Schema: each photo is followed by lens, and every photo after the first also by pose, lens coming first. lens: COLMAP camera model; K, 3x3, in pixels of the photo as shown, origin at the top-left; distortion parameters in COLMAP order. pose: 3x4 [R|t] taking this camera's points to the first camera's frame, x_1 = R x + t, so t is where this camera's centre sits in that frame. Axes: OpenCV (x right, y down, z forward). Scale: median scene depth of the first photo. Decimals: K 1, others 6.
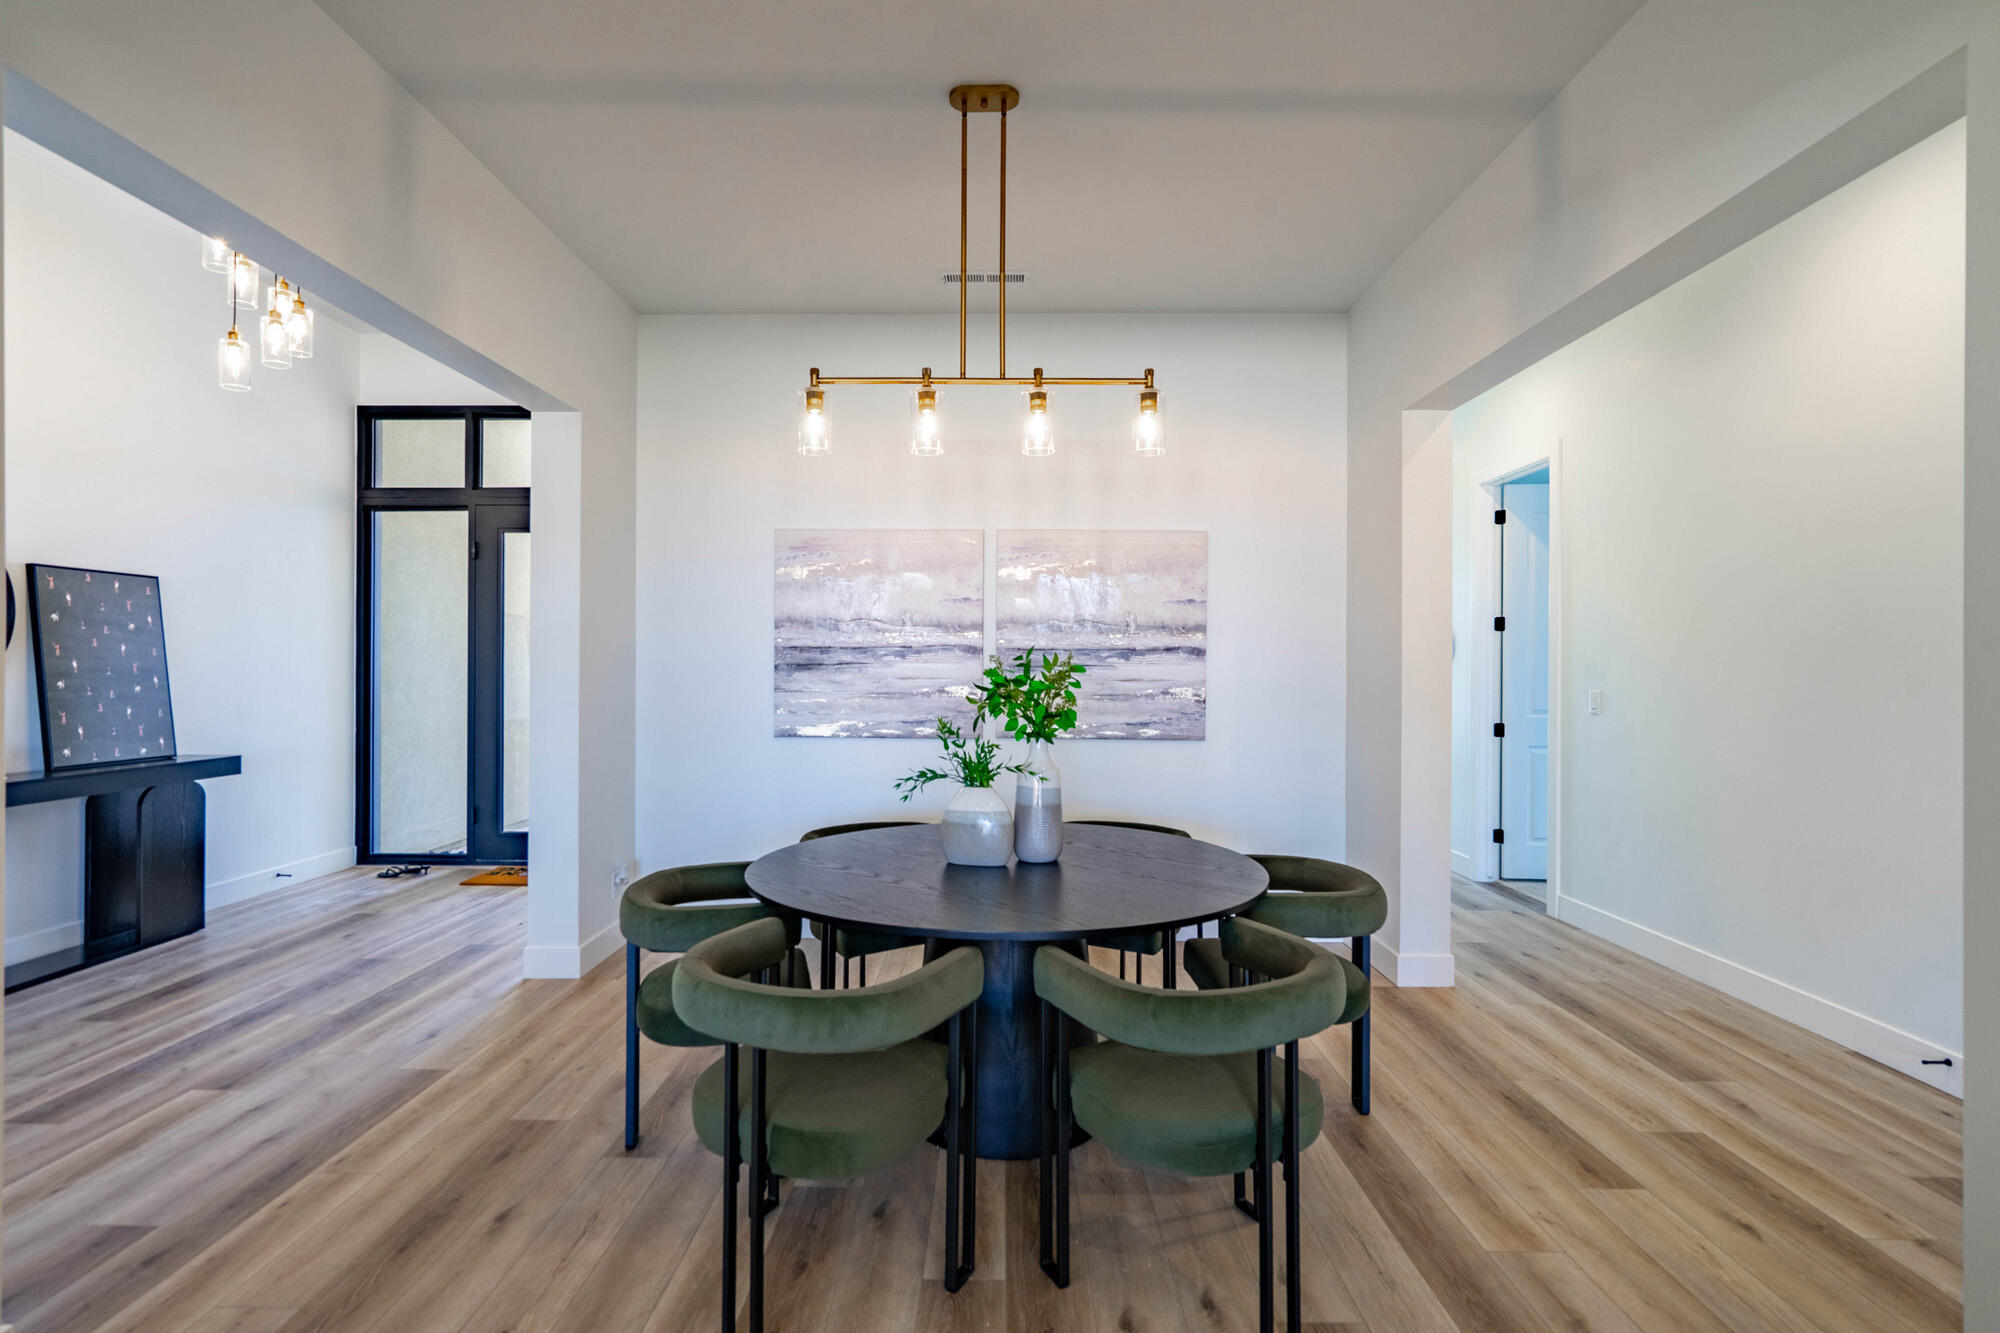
lens RADIAL K [[936.4, 0, 989.2], [0, 936.4, 666.8], [0, 0, 1]] dist [-0.001215, -0.000064]
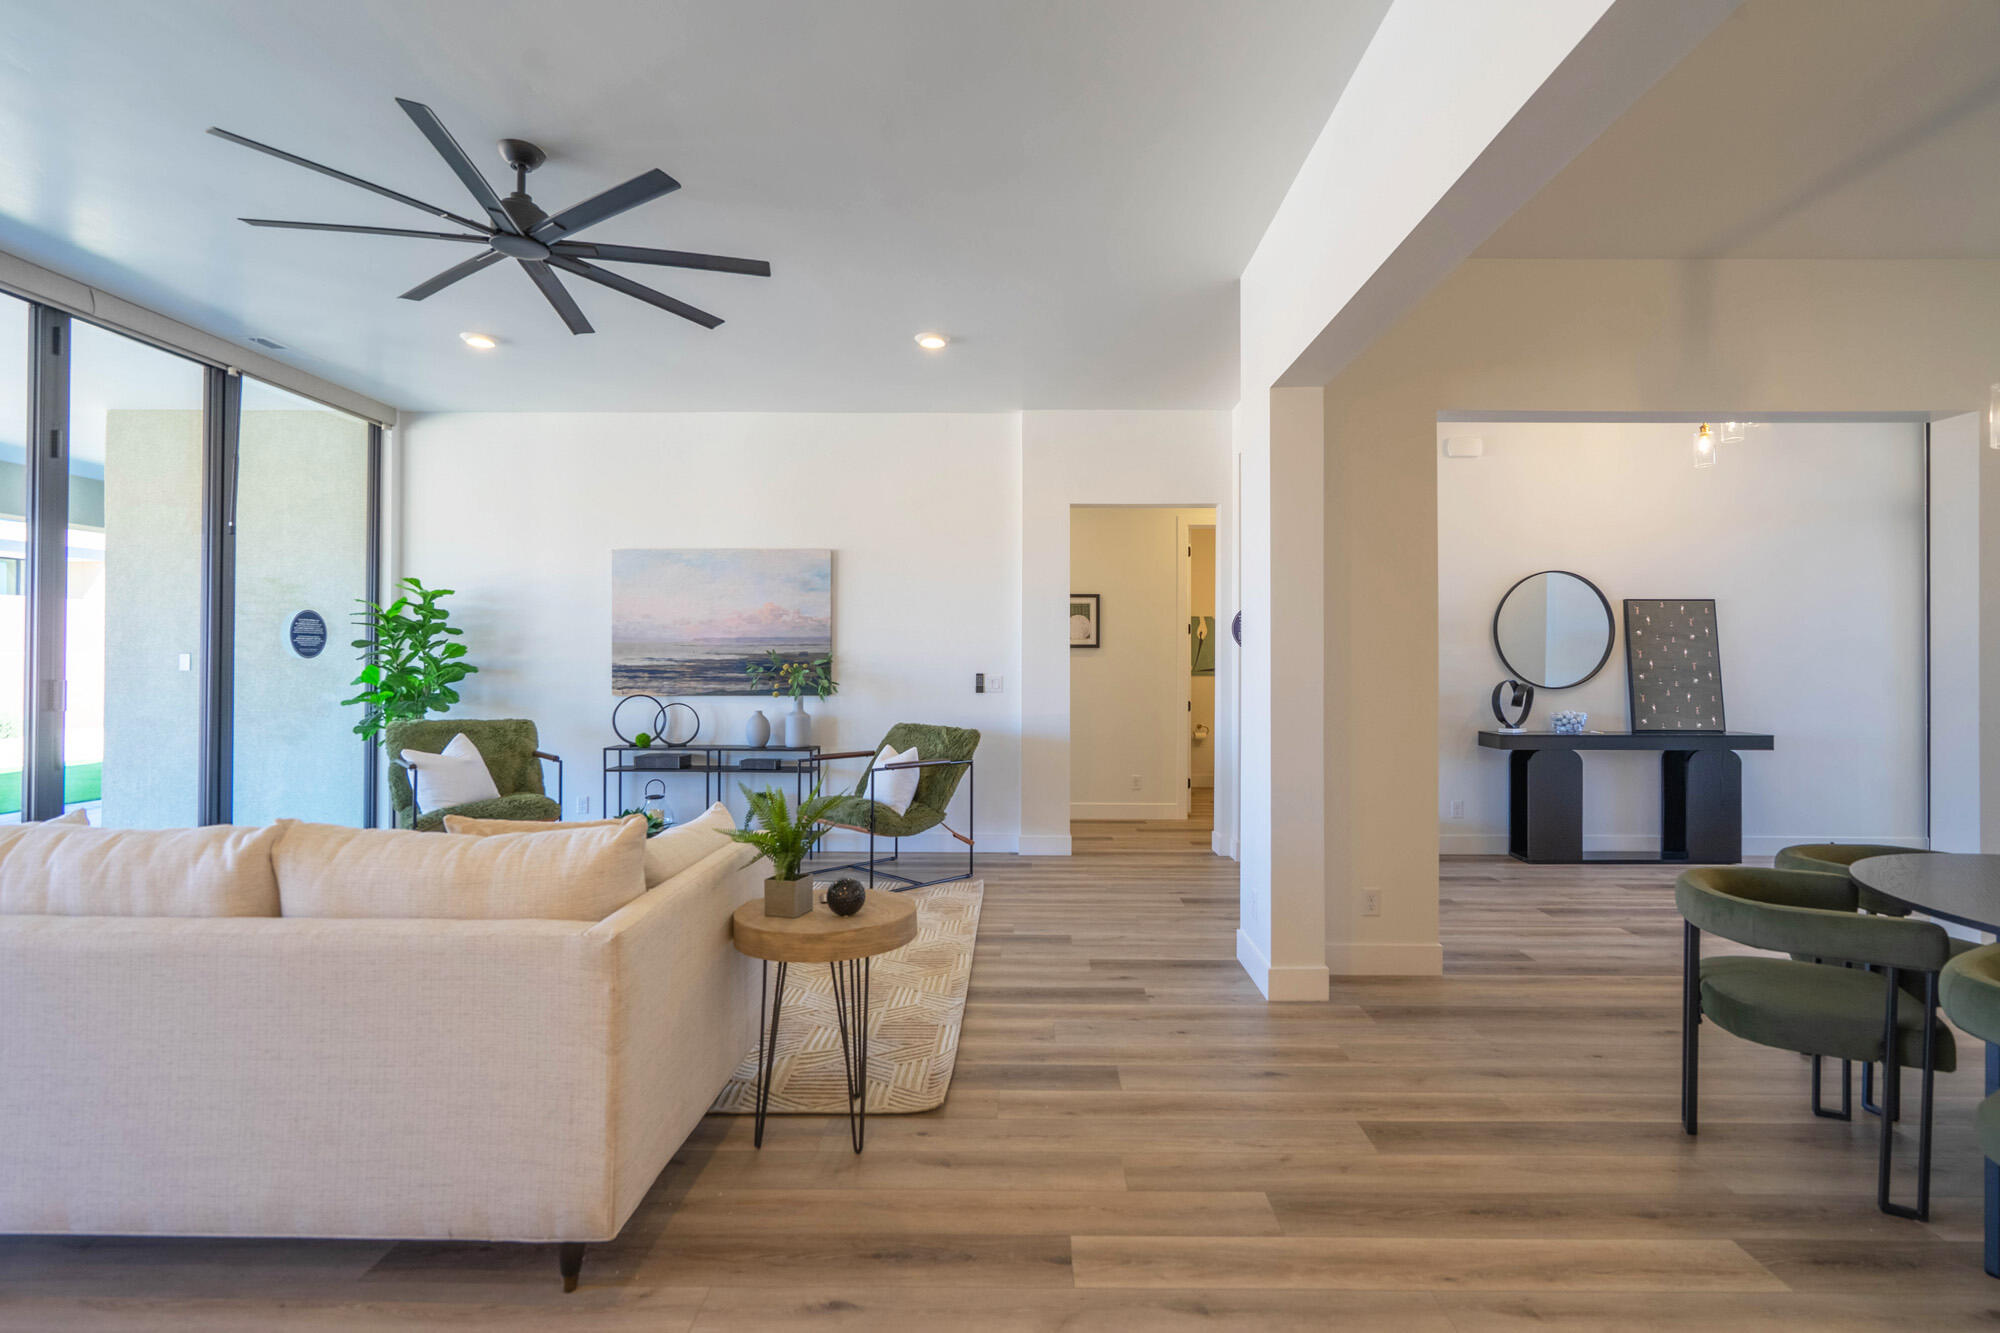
lens RADIAL K [[934.2, 0, 1019.0], [0, 934.2, 658.7], [0, 0, 1]] dist [-0.004586, 0.000208]
pose [[0.005384, -0.006044, -0.999967, 0.479282], [-0.002194, 0.999979, -0.006056, 0.001142], [0.999983, 0.002227, 0.005370, -0.026367]]
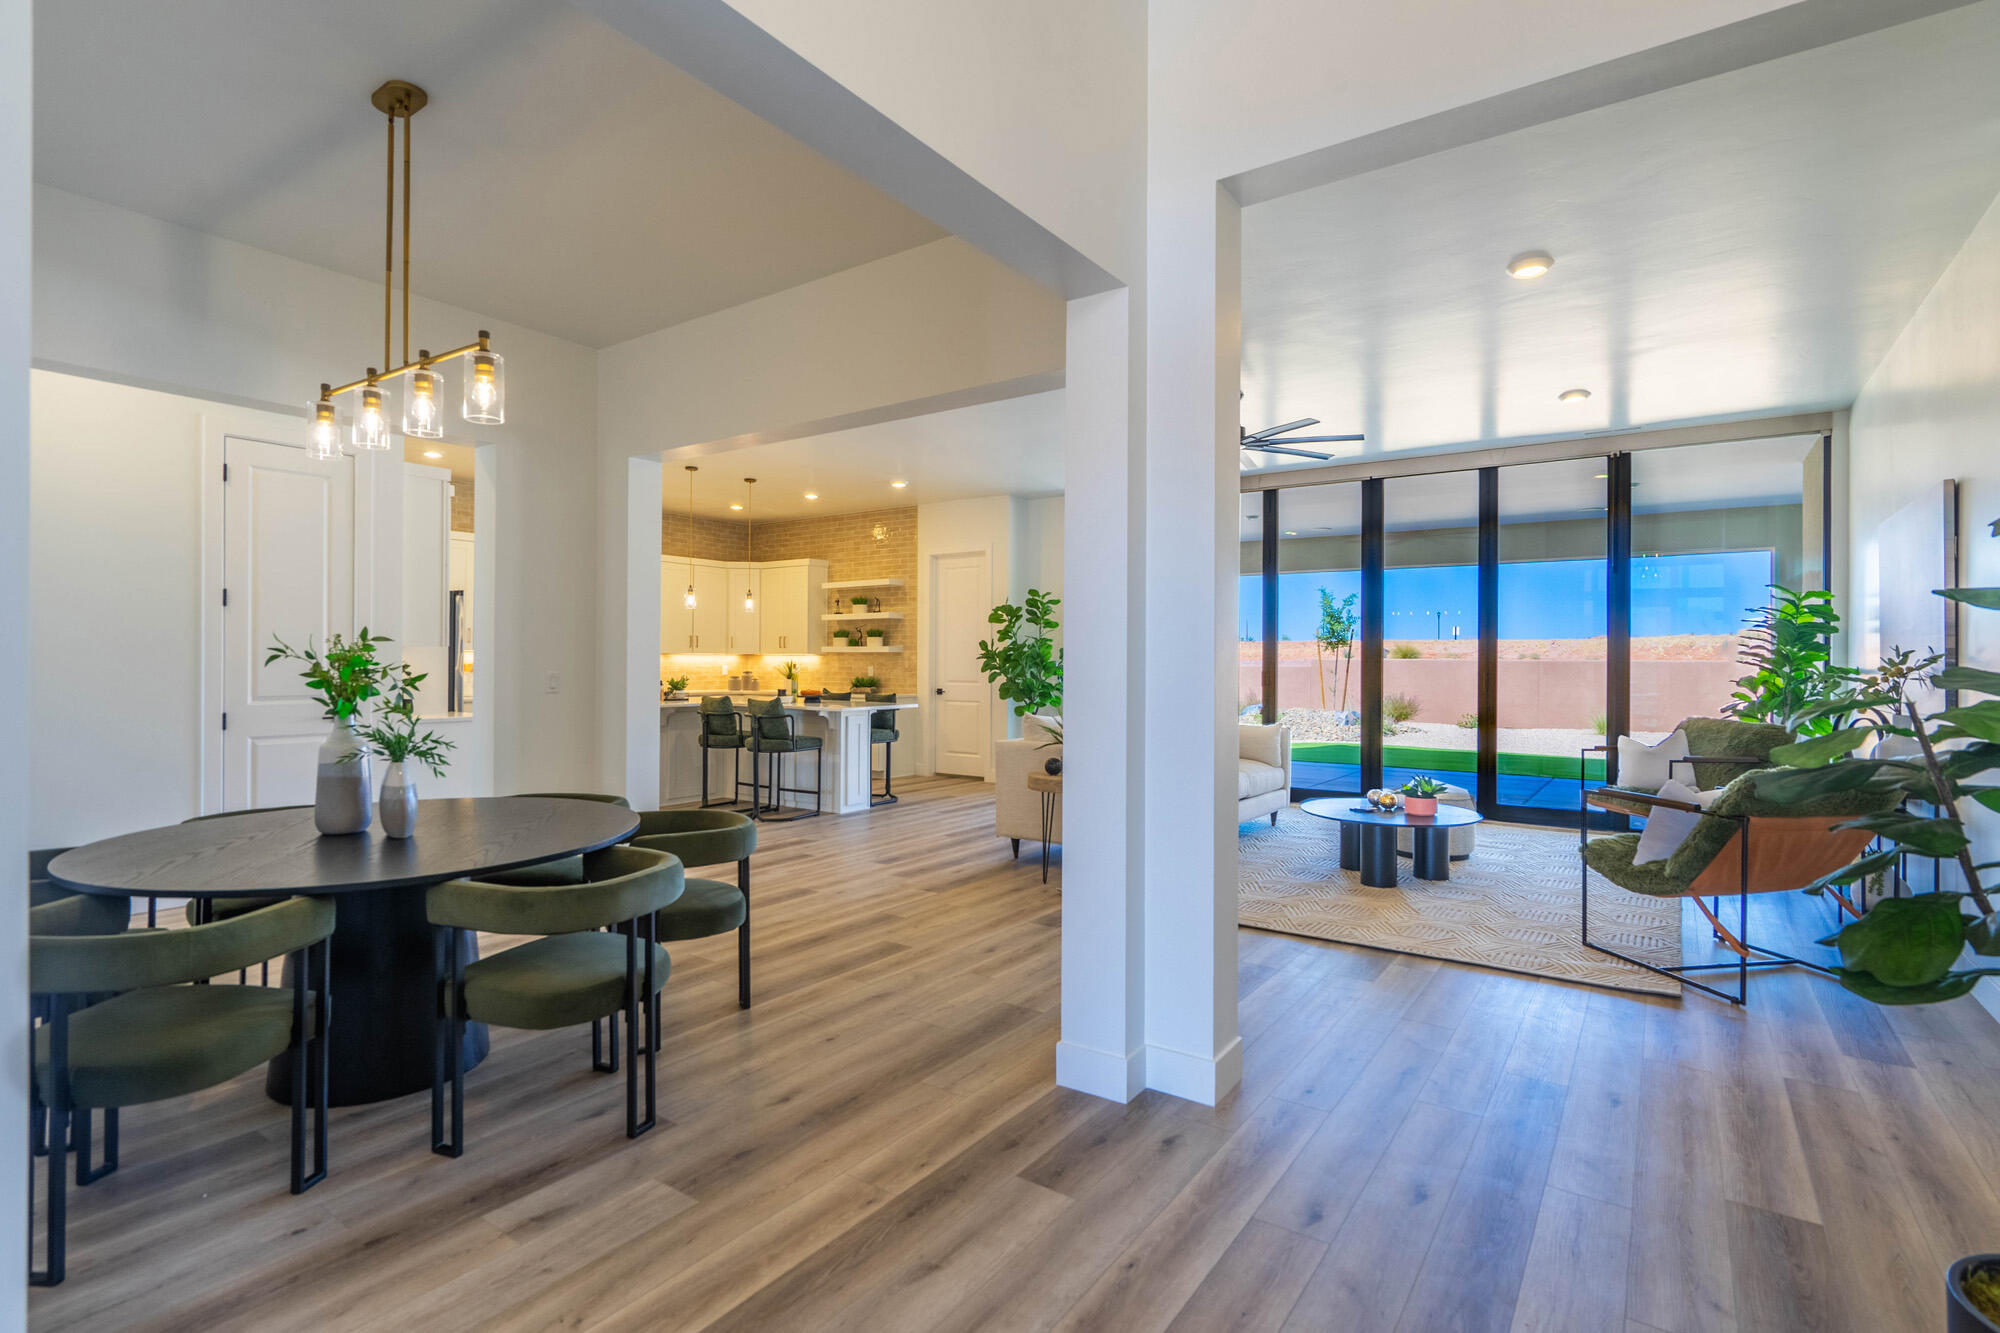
lens RADIAL K [[949.9, 0, 999.7], [0, 949.9, 667.7], [0, 0, 1]] dist [0.000130, 0.001570]
pose [[-0.824892, -0.012283, 0.565158, -0.718410], [-0.010014, 0.999925, 0.007116, 0.005233], [-0.565202, 0.000211, -0.824952, 0.925553]]
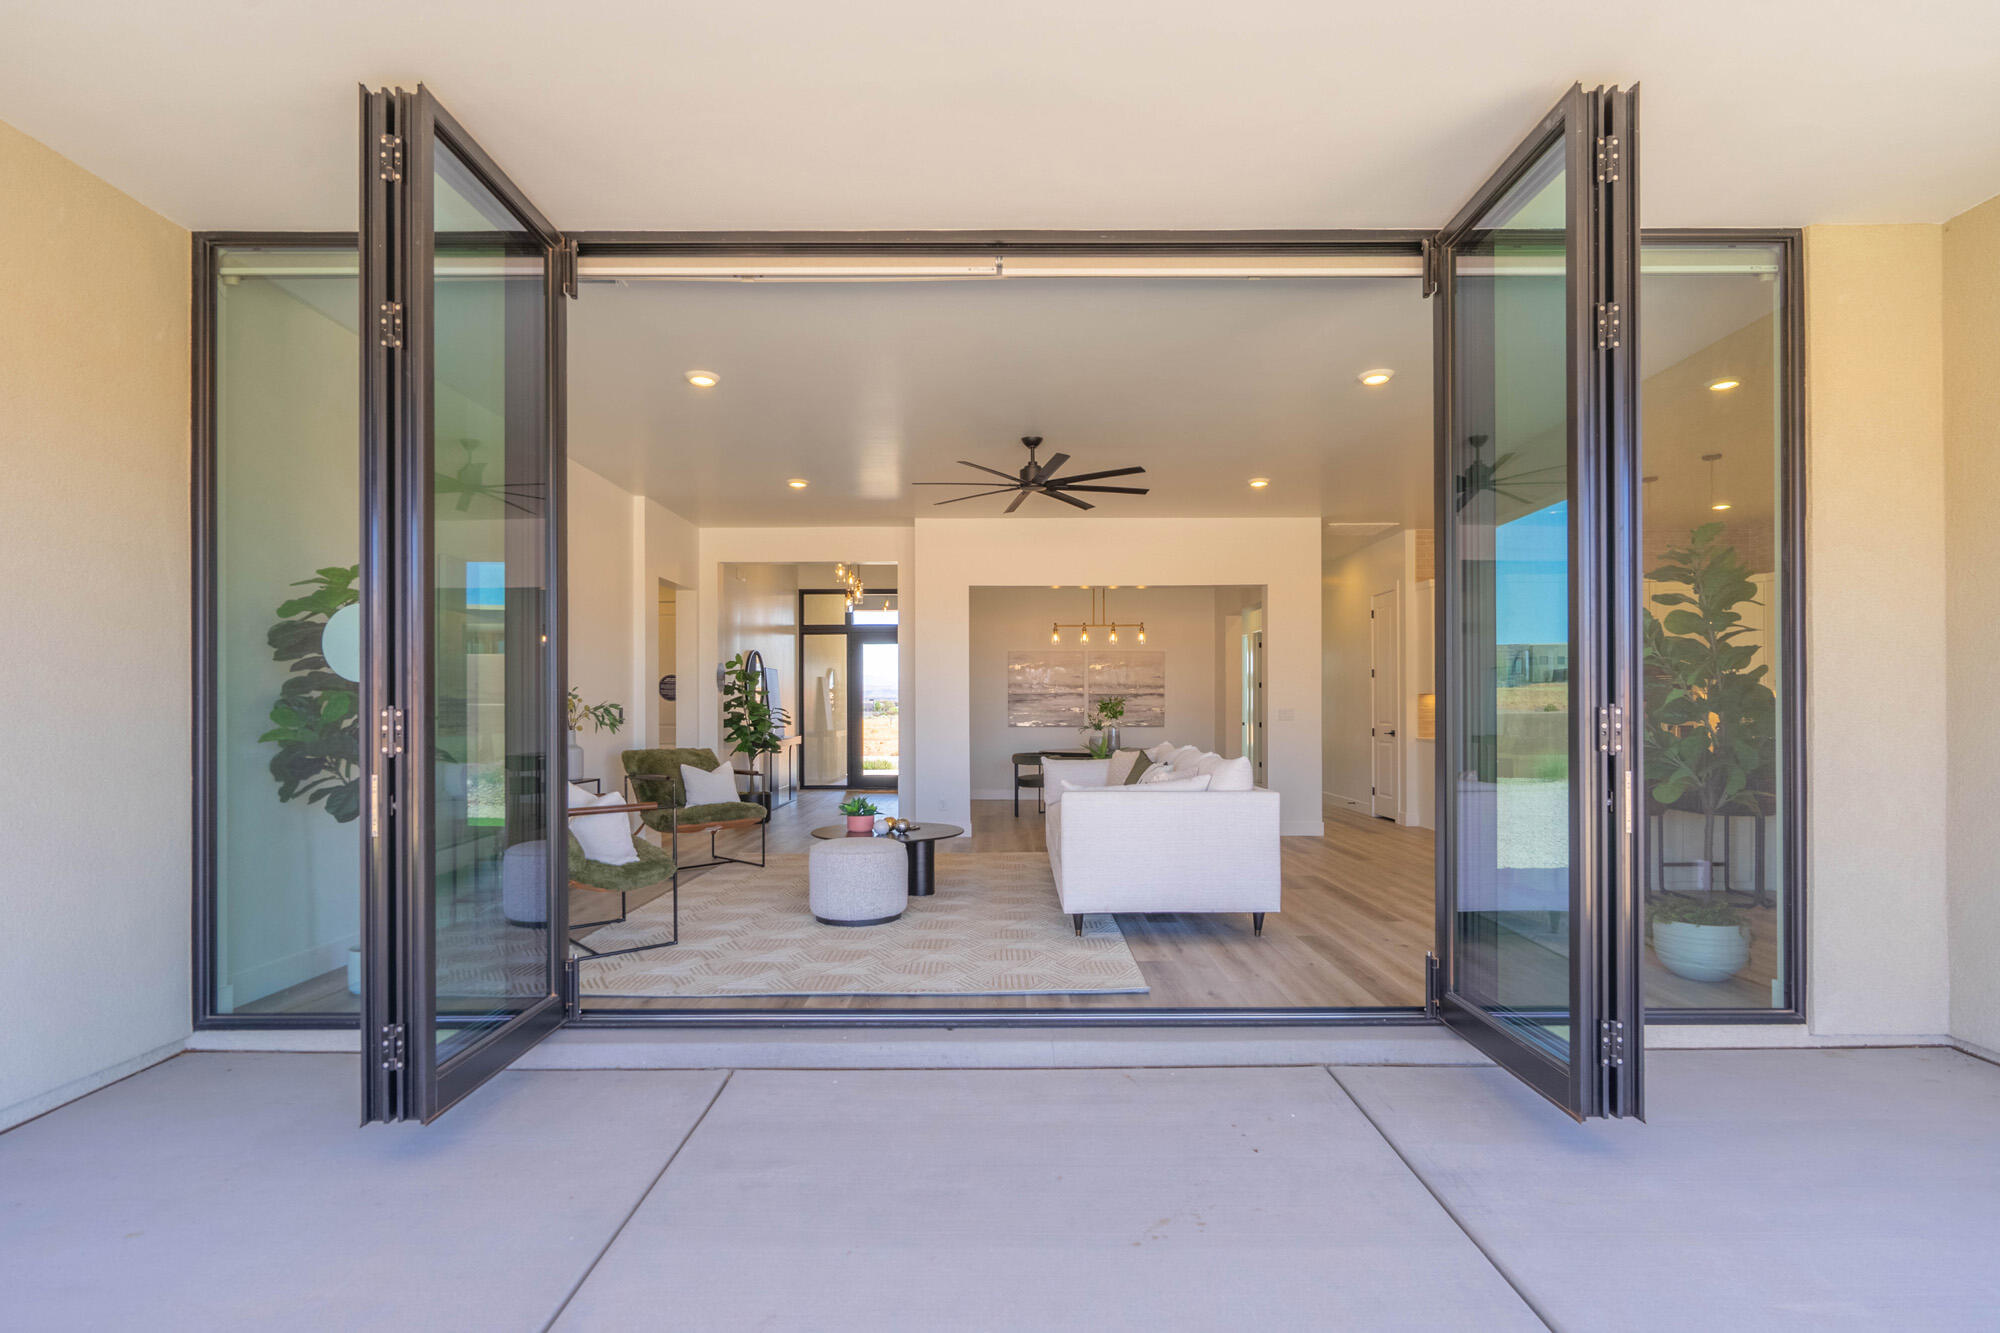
lens RADIAL K [[954.0, 0, 1006.4], [0, 954.0, 704.7], [0, 0, 1]] dist [0.000752, 0.000077]
pose [[0.999859, -0.005804, 0.015752, -0.281495], [0.005869, 0.999975, -0.004032, 0.021162], [-0.015728, 0.004124, 0.999868, -1.824100]]
